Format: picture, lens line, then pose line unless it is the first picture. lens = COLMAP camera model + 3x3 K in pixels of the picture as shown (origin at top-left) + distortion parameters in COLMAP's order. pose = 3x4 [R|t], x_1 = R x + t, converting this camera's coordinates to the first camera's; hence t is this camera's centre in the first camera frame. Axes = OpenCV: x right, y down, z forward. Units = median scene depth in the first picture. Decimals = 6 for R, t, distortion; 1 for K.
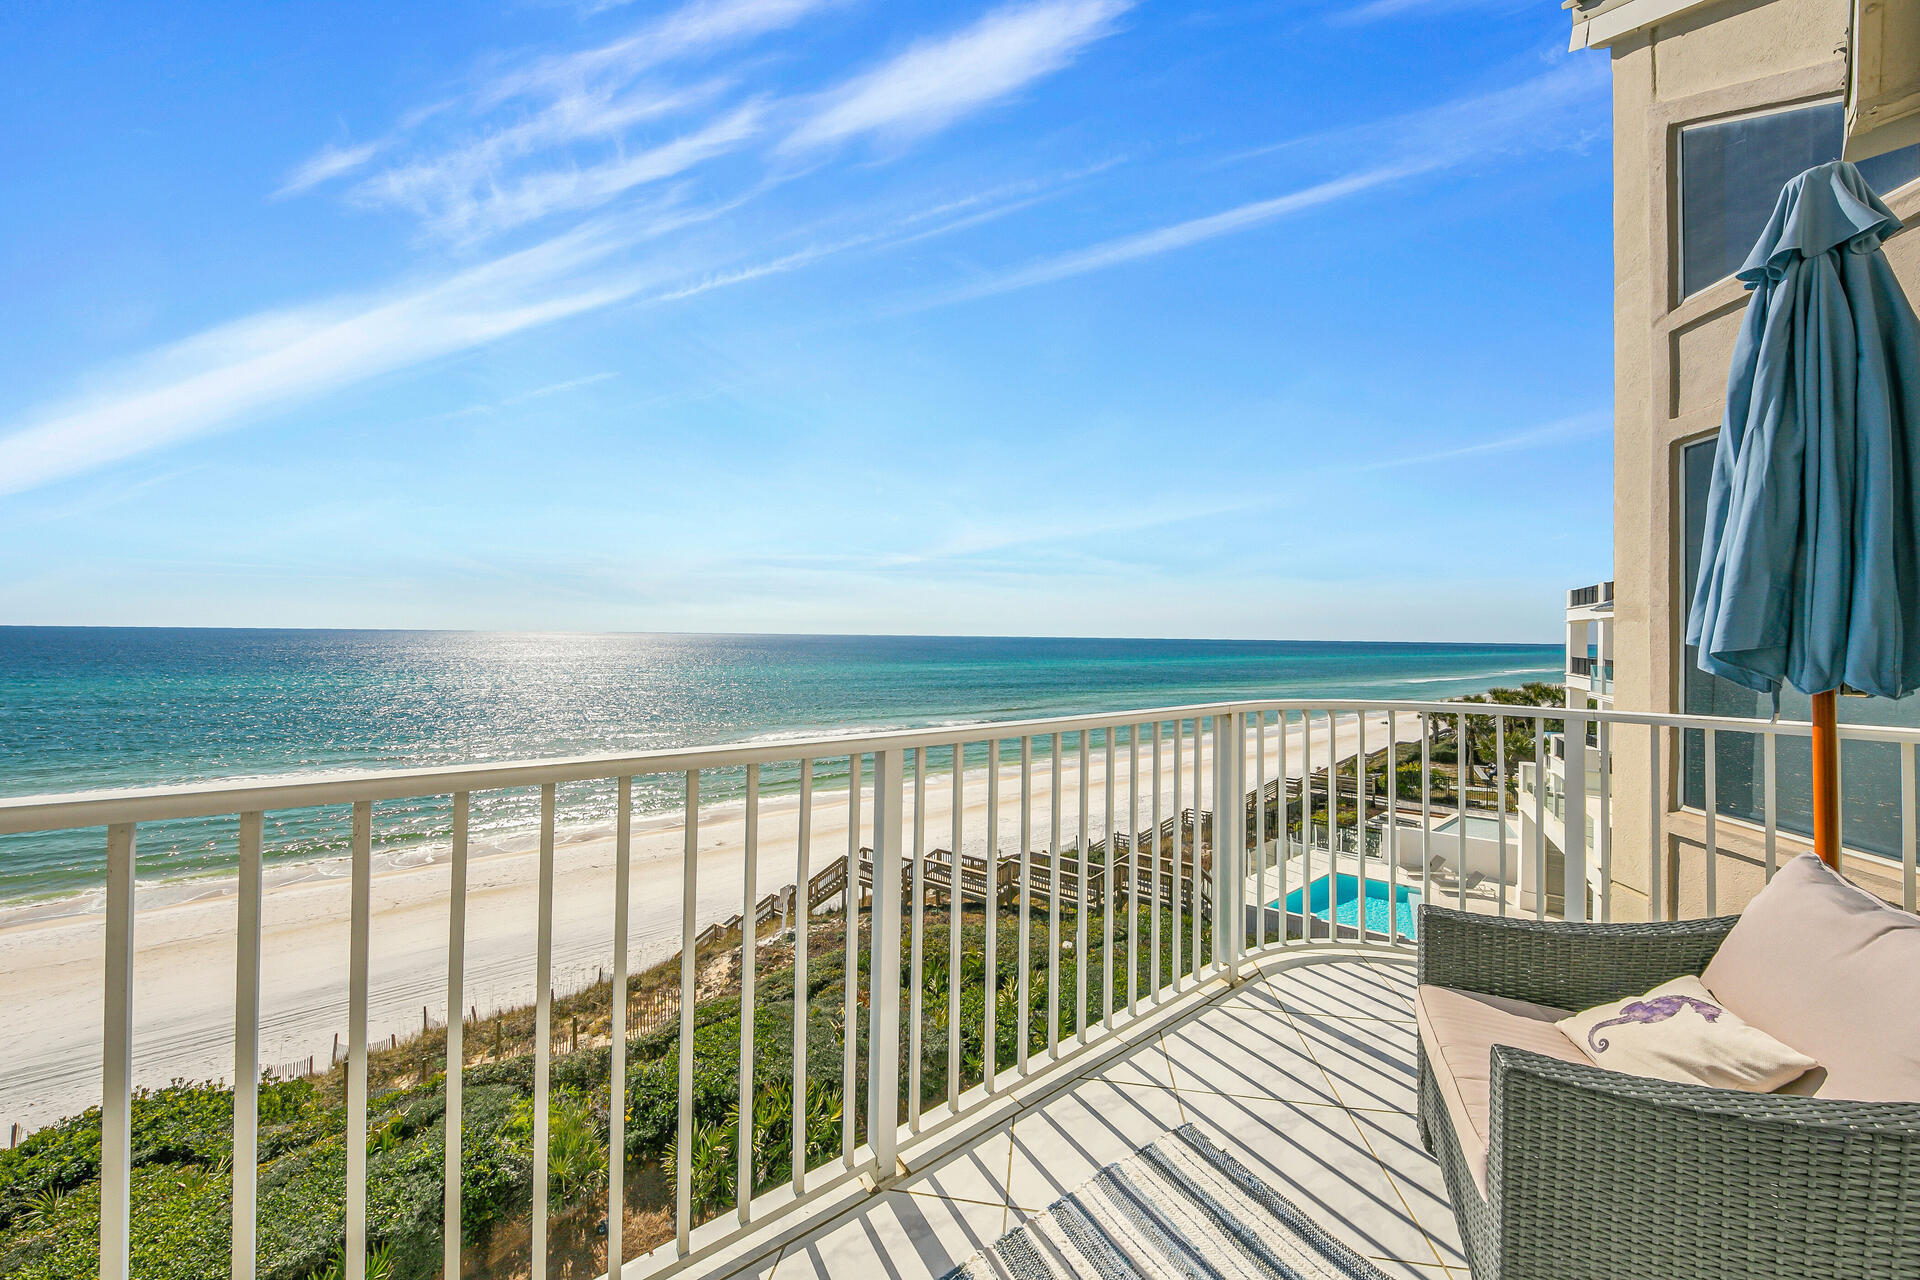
lens RADIAL K [[1514.7, 0, 960.0], [0, 1514.7, 640.0], [0, 0, 1]] dist [-0.009008, 0.030121]
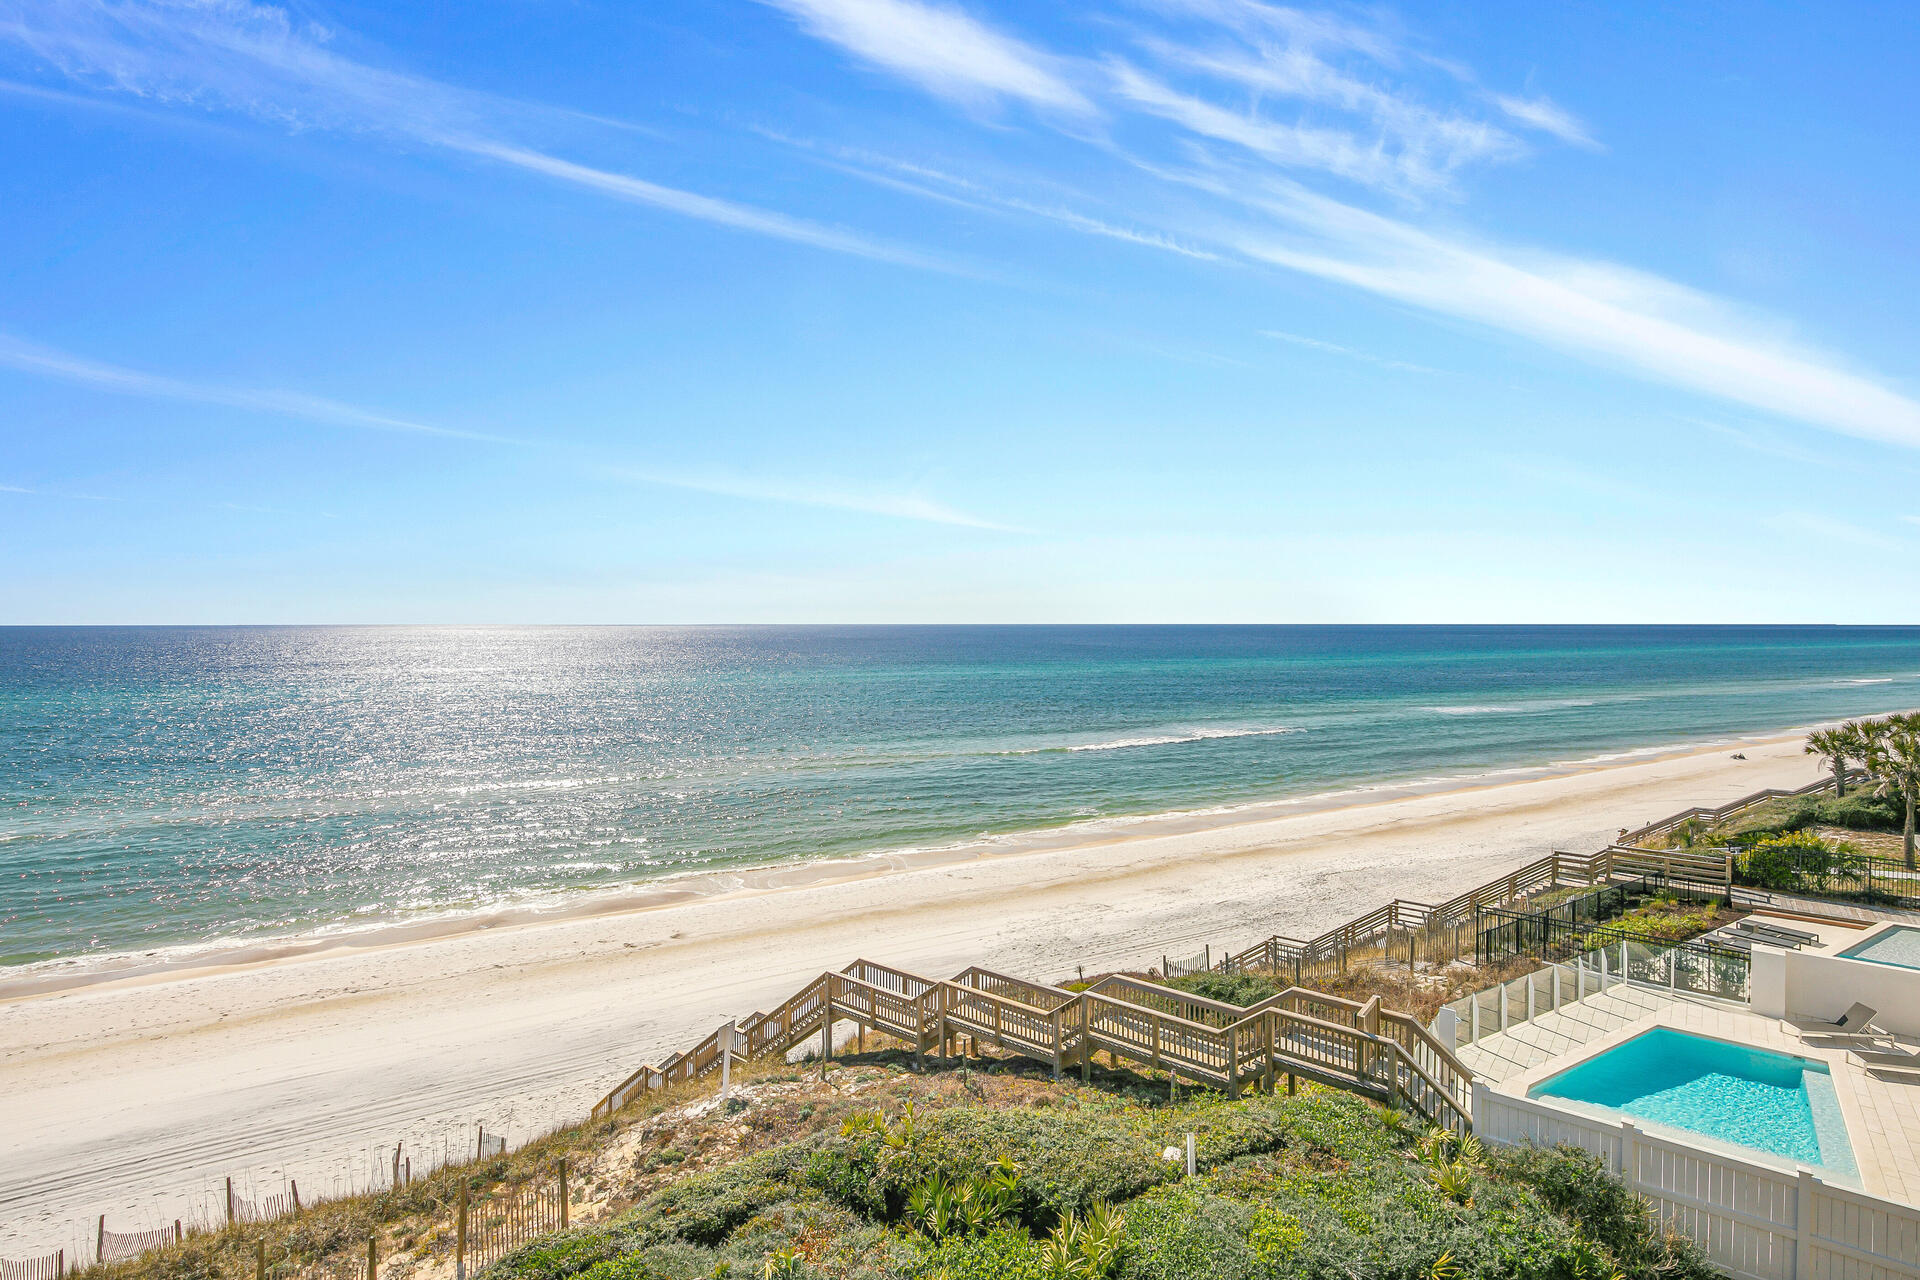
lens RADIAL K [[1514.7, 0, 960.0], [0, 1514.7, 640.0], [0, 0, 1]] dist [-0.009008, 0.030121]
pose [[0.986899, -0.010406, -0.161006, 0.078551], [0.010518, 0.999945, -0.000156, 0.006014], [0.160999, -0.001539, 0.986953, 0.385297]]
